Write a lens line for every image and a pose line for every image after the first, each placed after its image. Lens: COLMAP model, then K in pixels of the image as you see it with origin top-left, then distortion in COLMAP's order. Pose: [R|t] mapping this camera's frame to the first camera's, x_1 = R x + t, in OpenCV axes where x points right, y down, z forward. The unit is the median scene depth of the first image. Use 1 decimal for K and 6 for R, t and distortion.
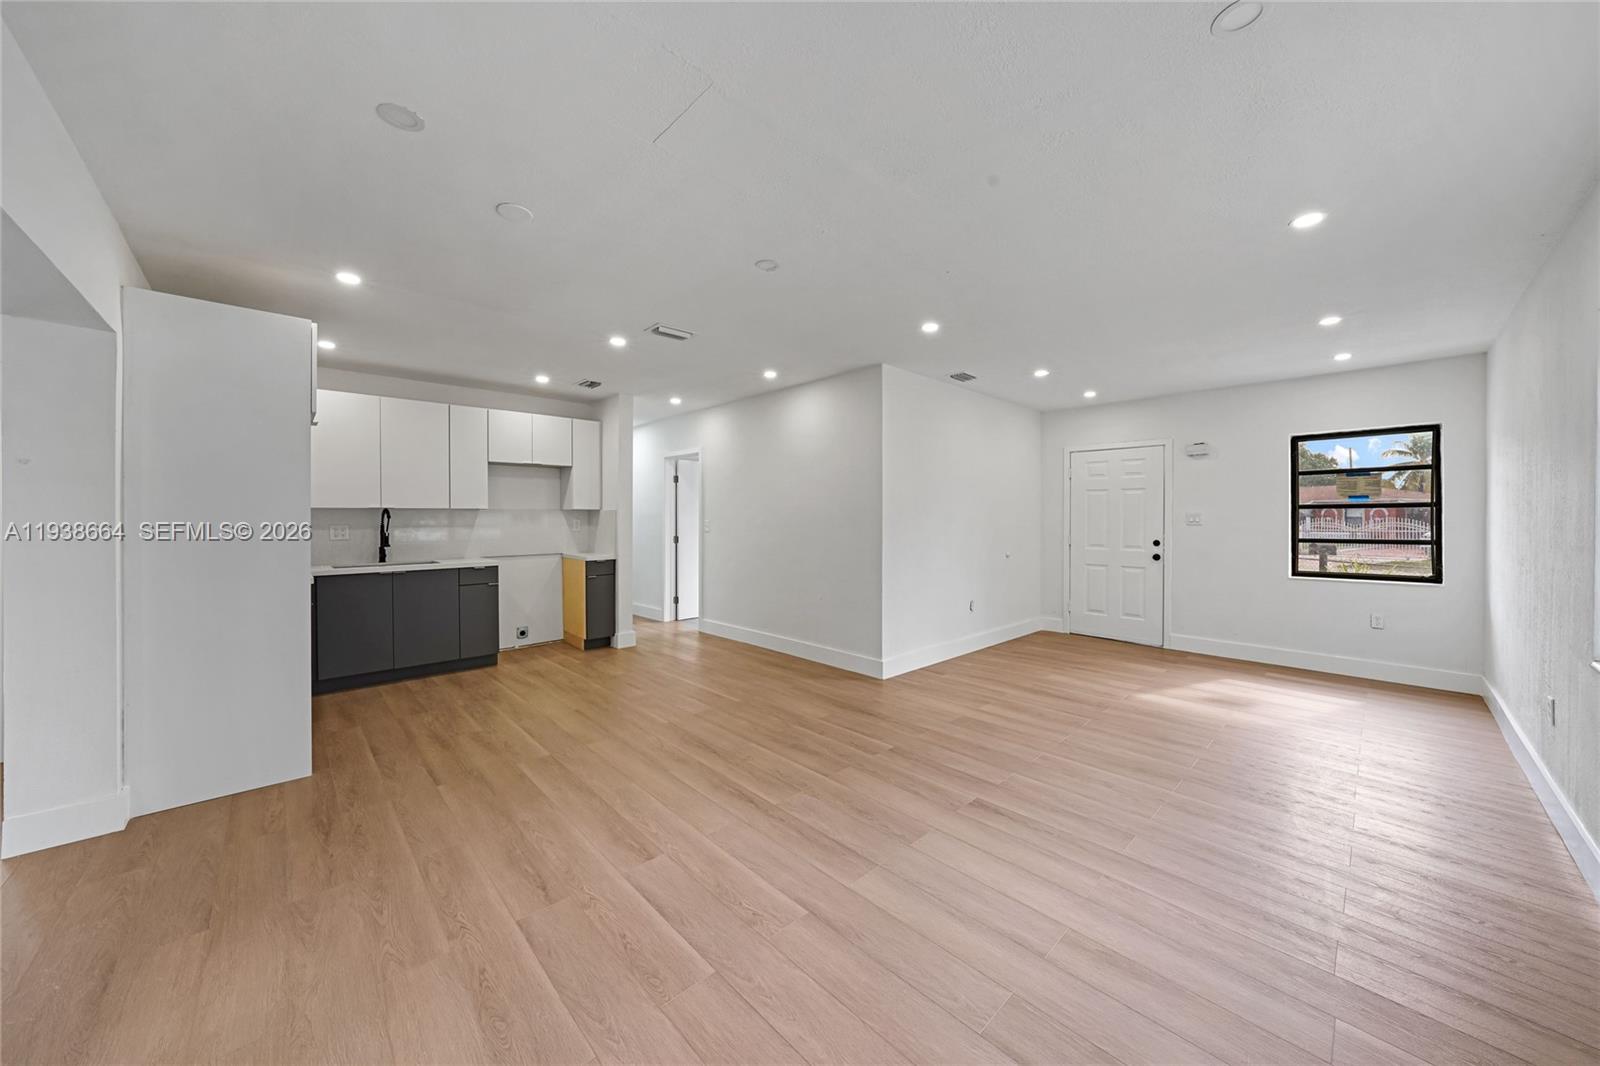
lens RADIAL K [[561.0, 0, 801.8], [0, 561.0, 519.3], [0, 0, 1]] dist [-0.014894, 0.000048]
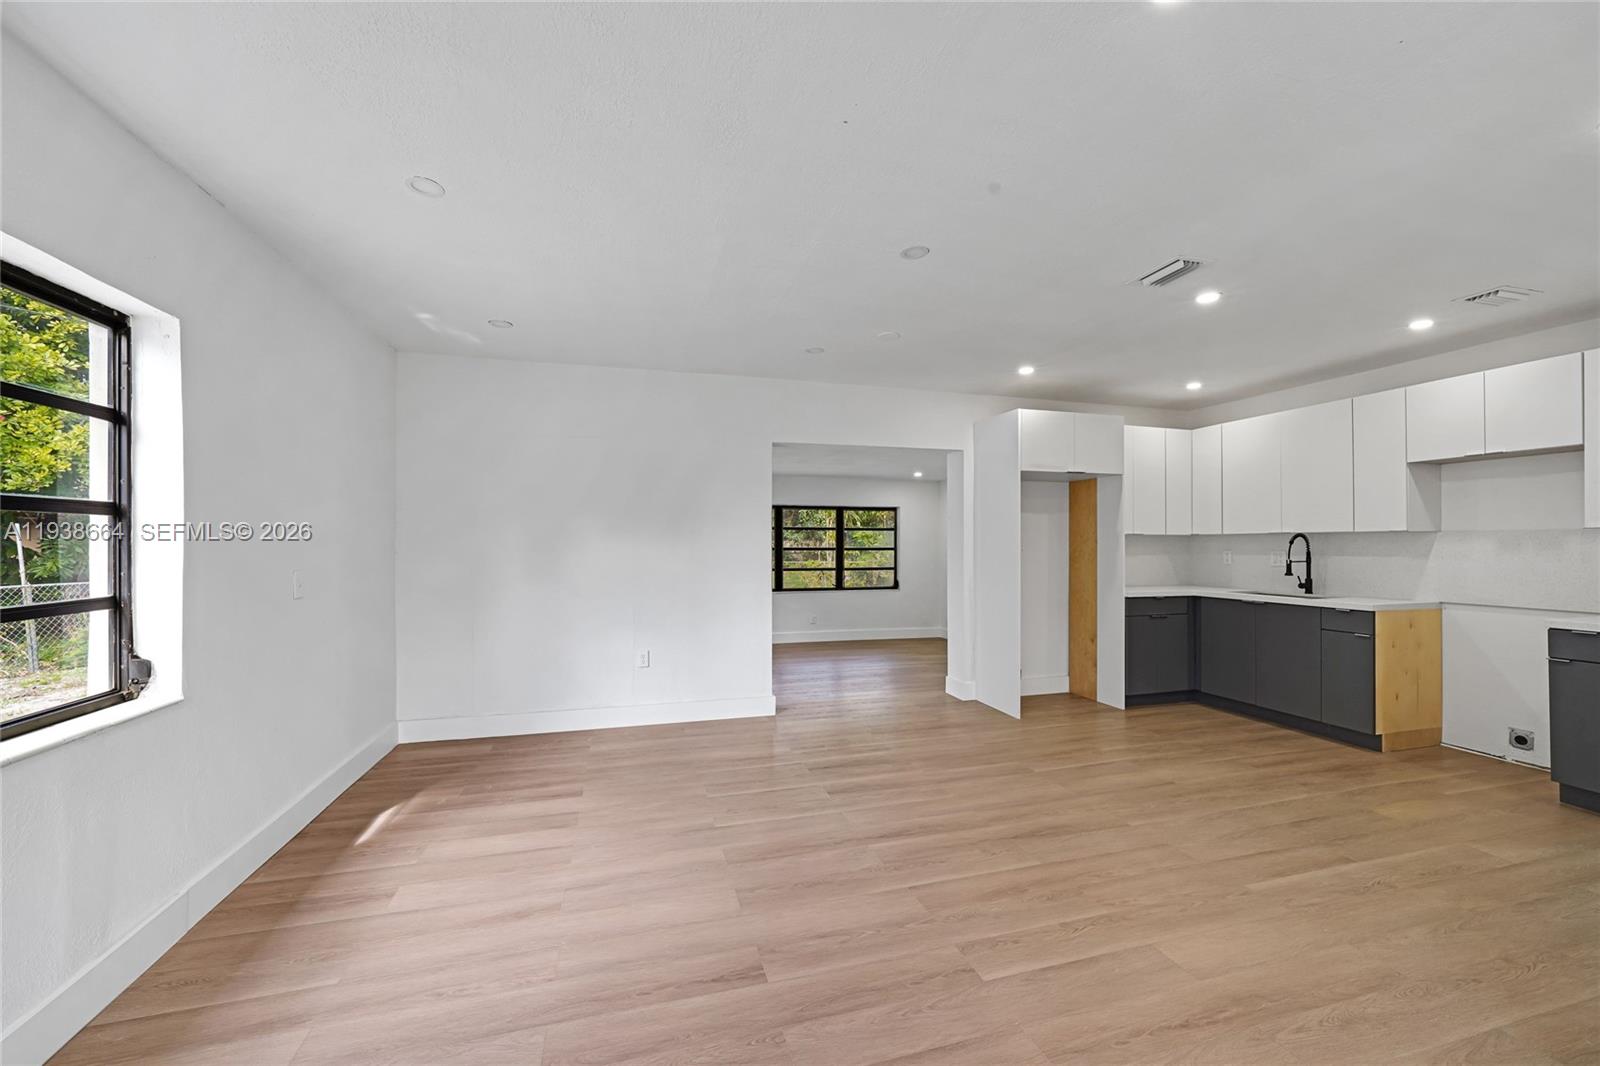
lens RADIAL K [[634.5, 0, 806.9], [0, 634.5, 539.4], [0, 0, 1]] dist [-0.017904, 0.006240]
pose [[-0.459029, -0.004786, -0.888408, 0.520437], [-0.002410, 0.999989, -0.004142, -0.003922], [0.888418, 0.000239, -0.459035, 0.760893]]
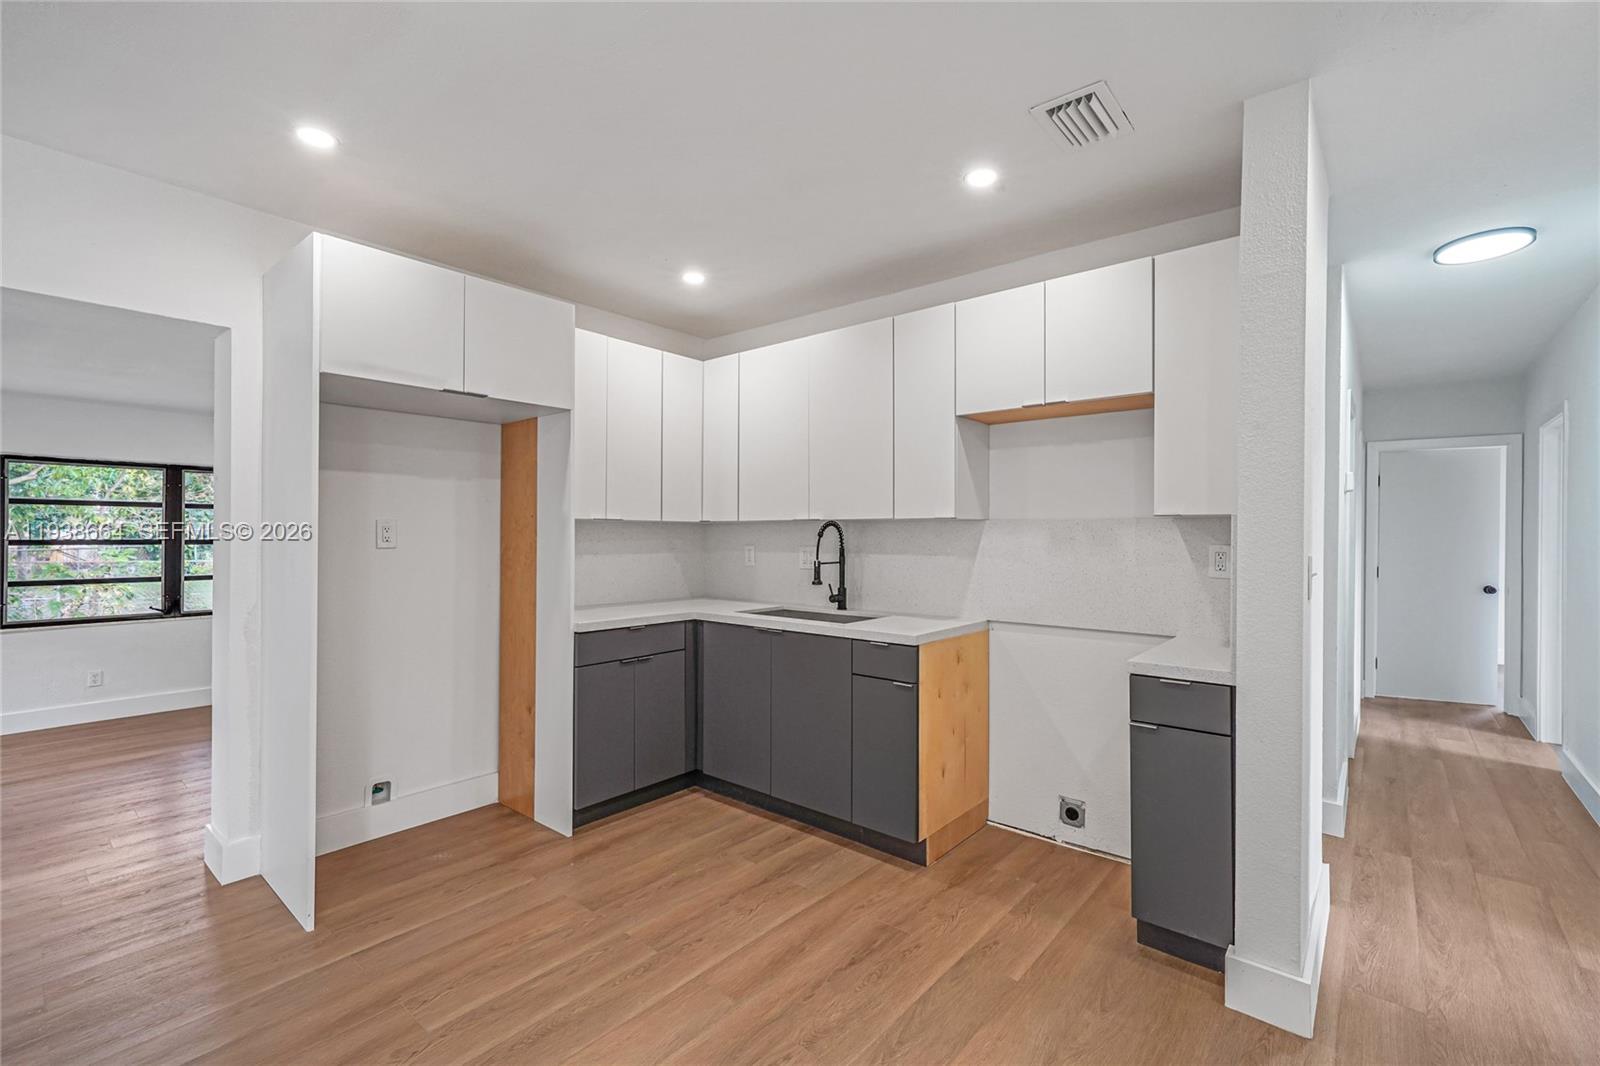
lens RADIAL K [[691.8, 0, 802.6], [0, 691.8, 531.2], [0, 0, 1]] dist [0.000399, 0.000037]
pose [[0.108908, -0.001500, -0.994051, -0.006667], [-0.007491, 0.999969, -0.002330, -0.006434], [0.994024, 0.007701, 0.108893, 0.889106]]
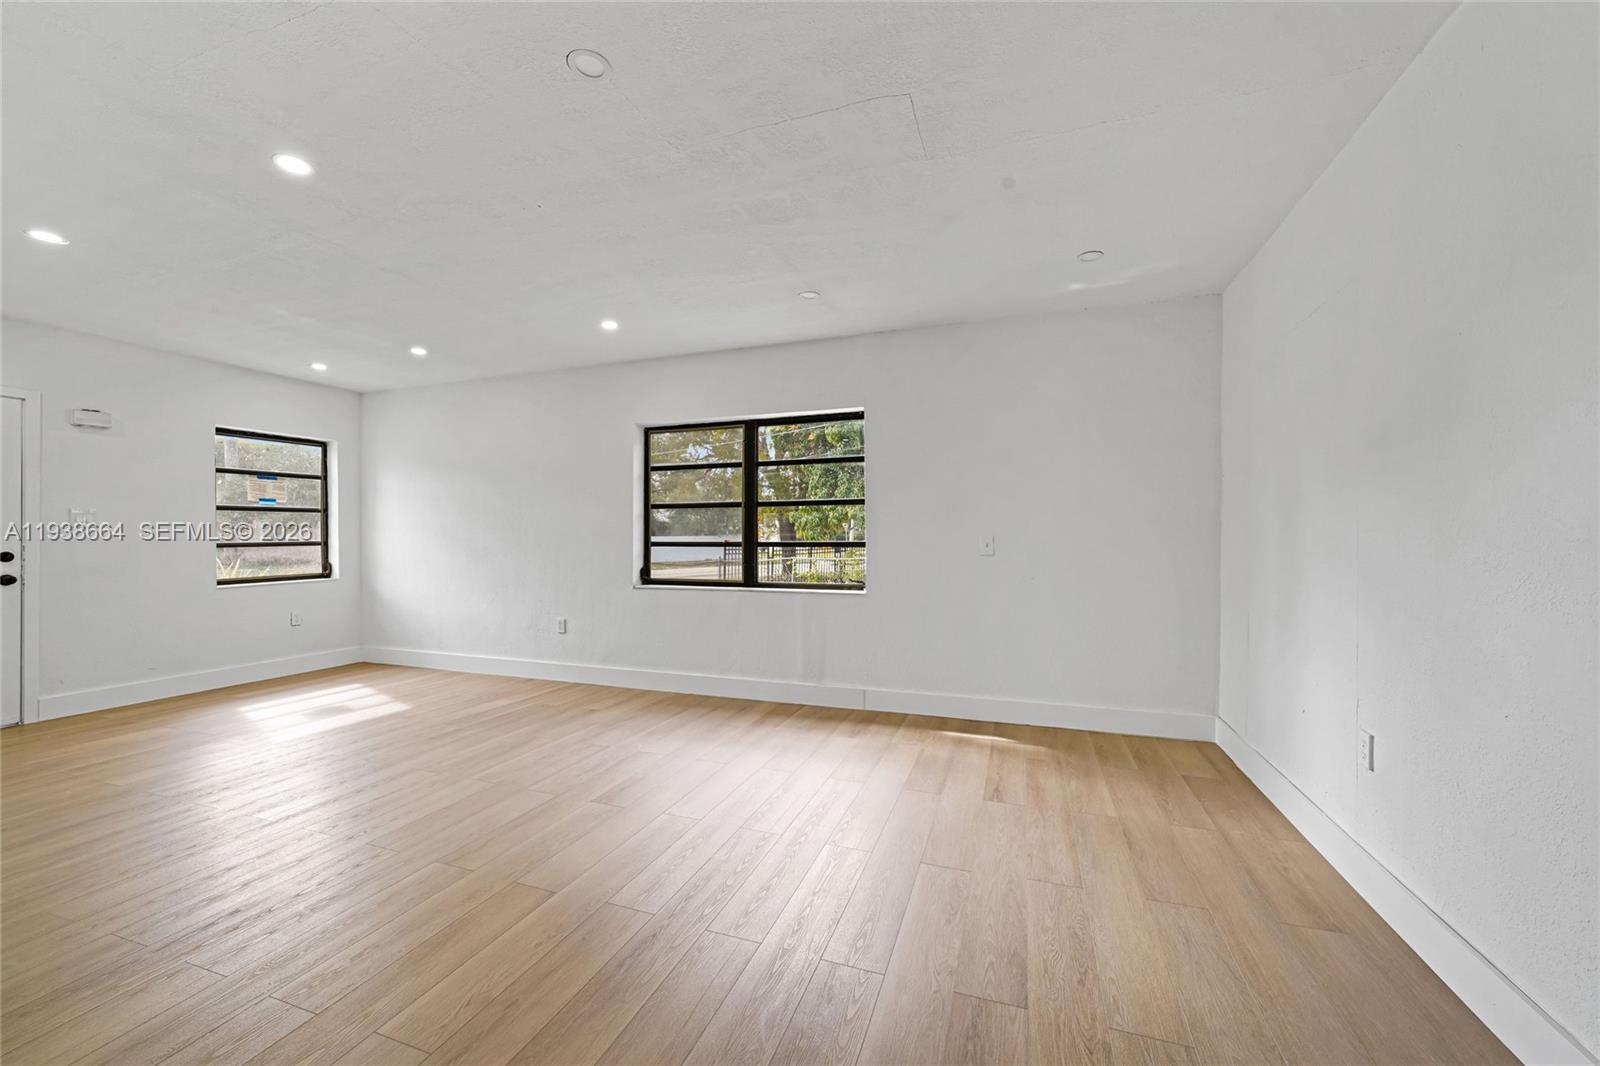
lens RADIAL K [[614.7, 0, 806.5], [0, 614.7, 539.5], [0, 0, 1]] dist [-0.014111, 0.000134]
pose [[-0.457766, -0.004680, 0.889060, -0.431715], [0.000593, 0.999984, 0.005569, 0.025915], [-0.889073, 0.003077, -0.457756, 0.637966]]
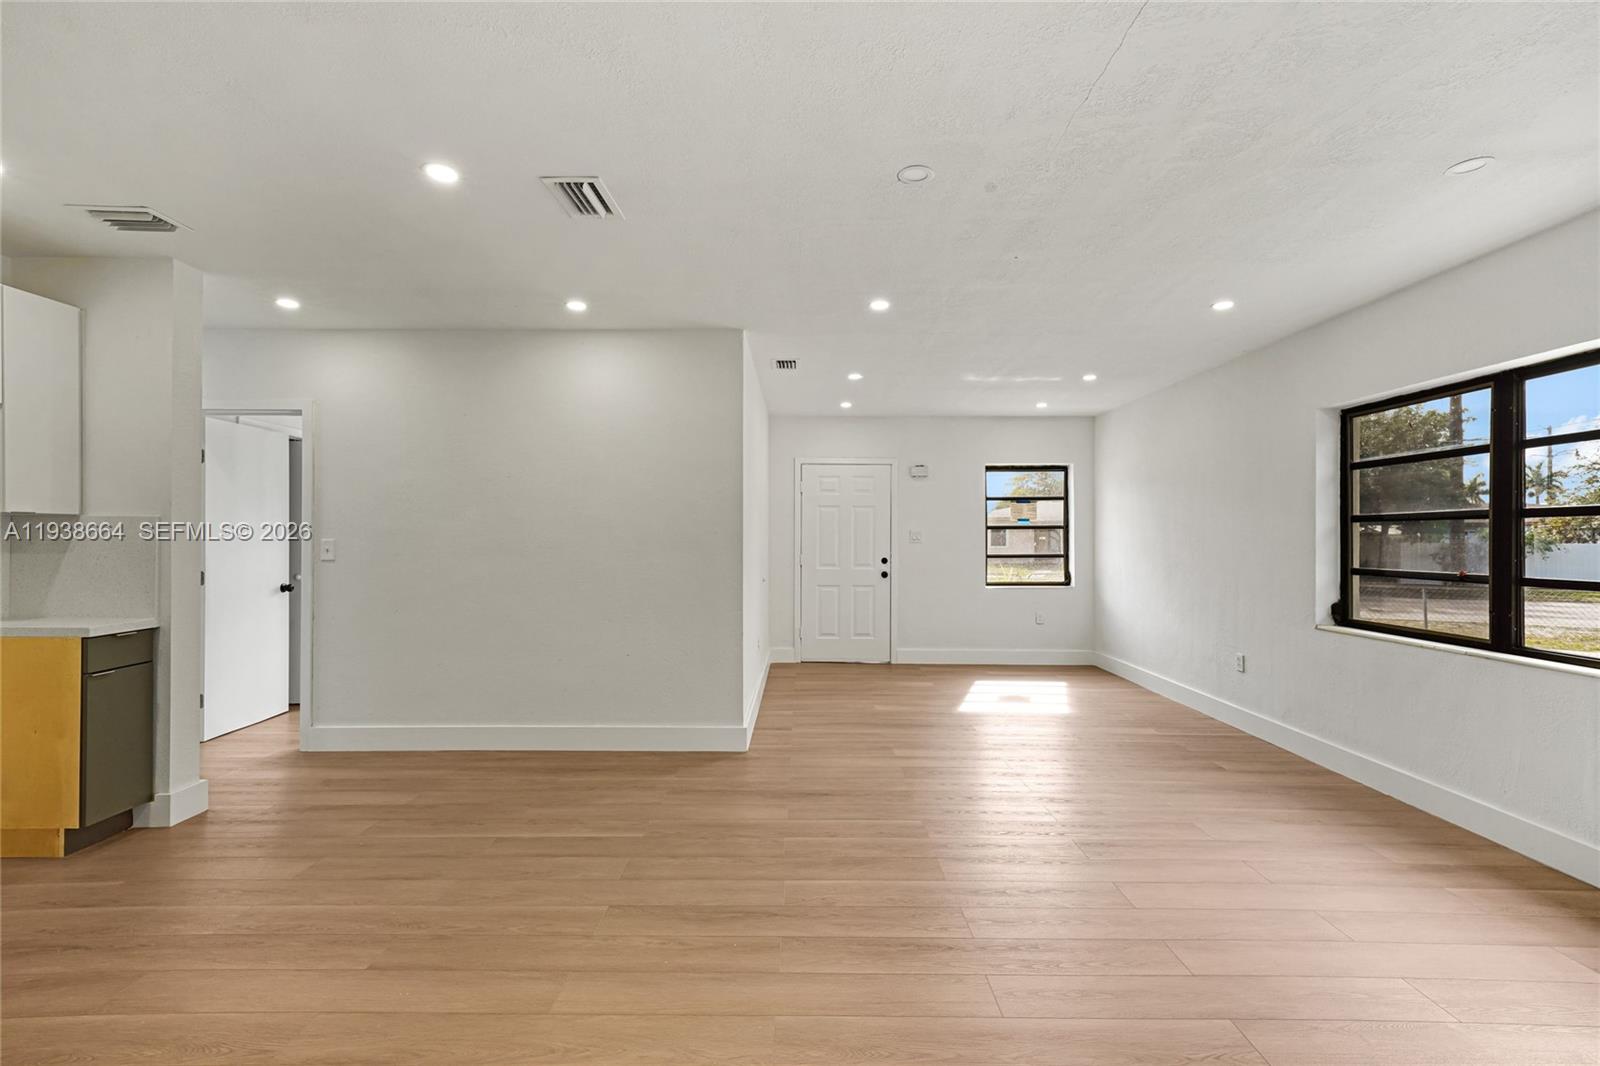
lens RADIAL K [[686.9, 0, 803.9], [0, 686.9, 537.3], [0, 0, 1]] dist [-0.000037, 0.005809]
pose [[0.687135, 0.000801, 0.726529, -0.454031], [-0.001349, 0.999999, 0.000174, -0.000946], [-0.726528, -0.001100, 0.687136, 0.300417]]
